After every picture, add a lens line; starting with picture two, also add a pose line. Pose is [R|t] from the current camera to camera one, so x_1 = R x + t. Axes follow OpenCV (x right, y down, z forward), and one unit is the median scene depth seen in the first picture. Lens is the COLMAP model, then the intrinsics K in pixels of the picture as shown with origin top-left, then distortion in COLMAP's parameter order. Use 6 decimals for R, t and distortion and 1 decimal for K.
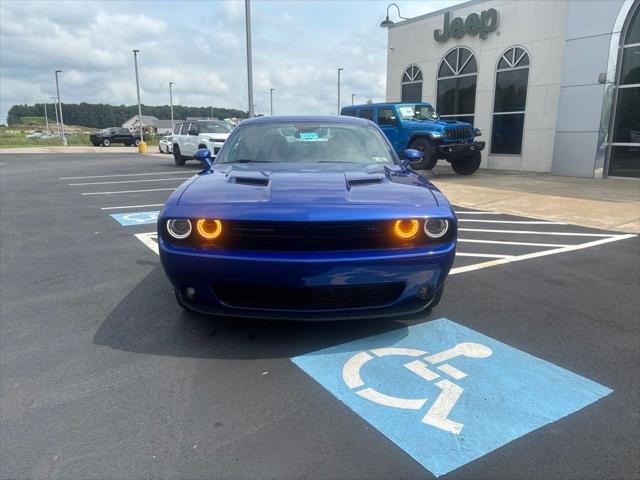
lens RADIAL K [[478.7, 0, 314.3], [0, 478.7, 241.6], [0, 0, 1]] dist [0.046749, -0.051899]
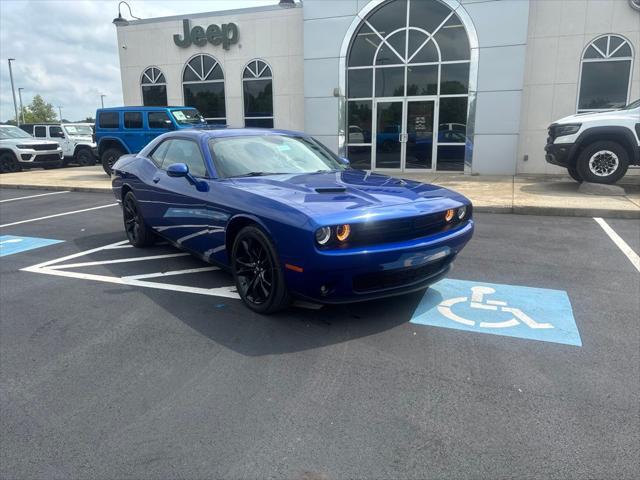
lens RADIAL K [[482.3, 0, 320.0], [0, 482.3, 240.0], [0, 0, 1]] dist [0.018320, 0.003356]
pose [[0.800906, -0.137707, 0.582740, -0.203997], [0.138884, 0.989378, 0.042920, -0.014004], [-0.582461, 0.046559, 0.811524, 0.014144]]
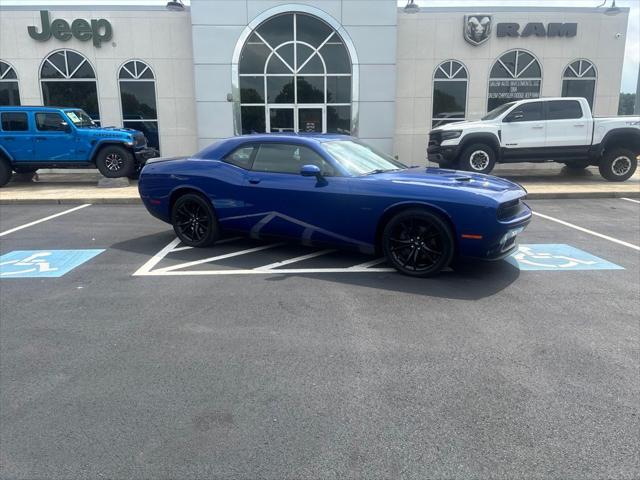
lens RADIAL K [[478.7, 0, 314.3], [0, 478.7, 241.6], [0, 0, 1]] dist [0.046749, -0.051899]
pose [[0.501788, -0.192686, 0.843256, -0.417497], [0.193955, 0.975114, 0.107401, -0.045972], [-0.842965, 0.109661, 0.526672, 0.141650]]
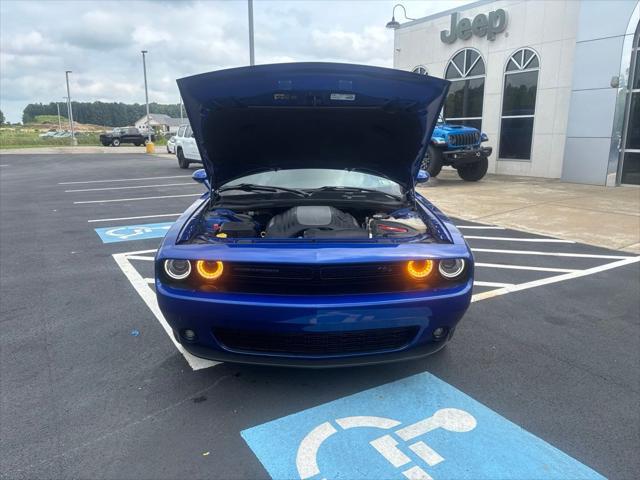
lens RADIAL K [[479.9, 0, 316.1], [0, 479.9, 237.3], [0, 0, 1]] dist [0.045671, -0.050703]
pose [[0.999806, 0.002880, -0.019490, 0.021300], [-0.002979, 0.999983, -0.005066, -0.021061], [0.019475, 0.005123, 0.999797, 0.027812]]
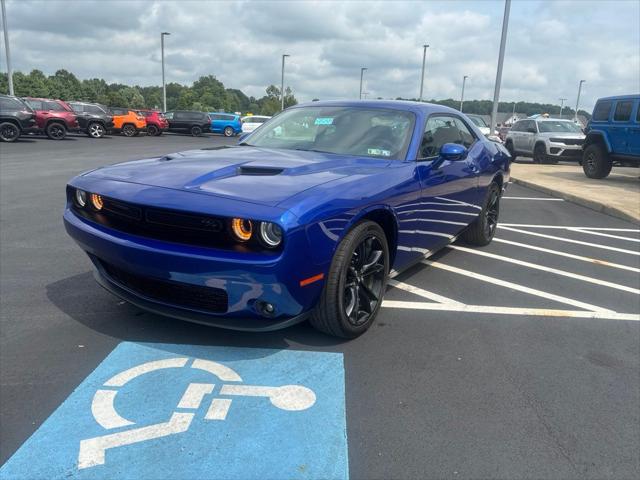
lens RADIAL K [[479.9, 0, 316.1], [0, 479.9, 237.3], [0, 0, 1]] dist [0.045671, -0.050703]
pose [[0.830637, 0.158069, -0.533907, 0.159870], [-0.157400, 0.986408, 0.047159, -0.015205], [0.534104, 0.044865, 0.844227, 0.077737]]
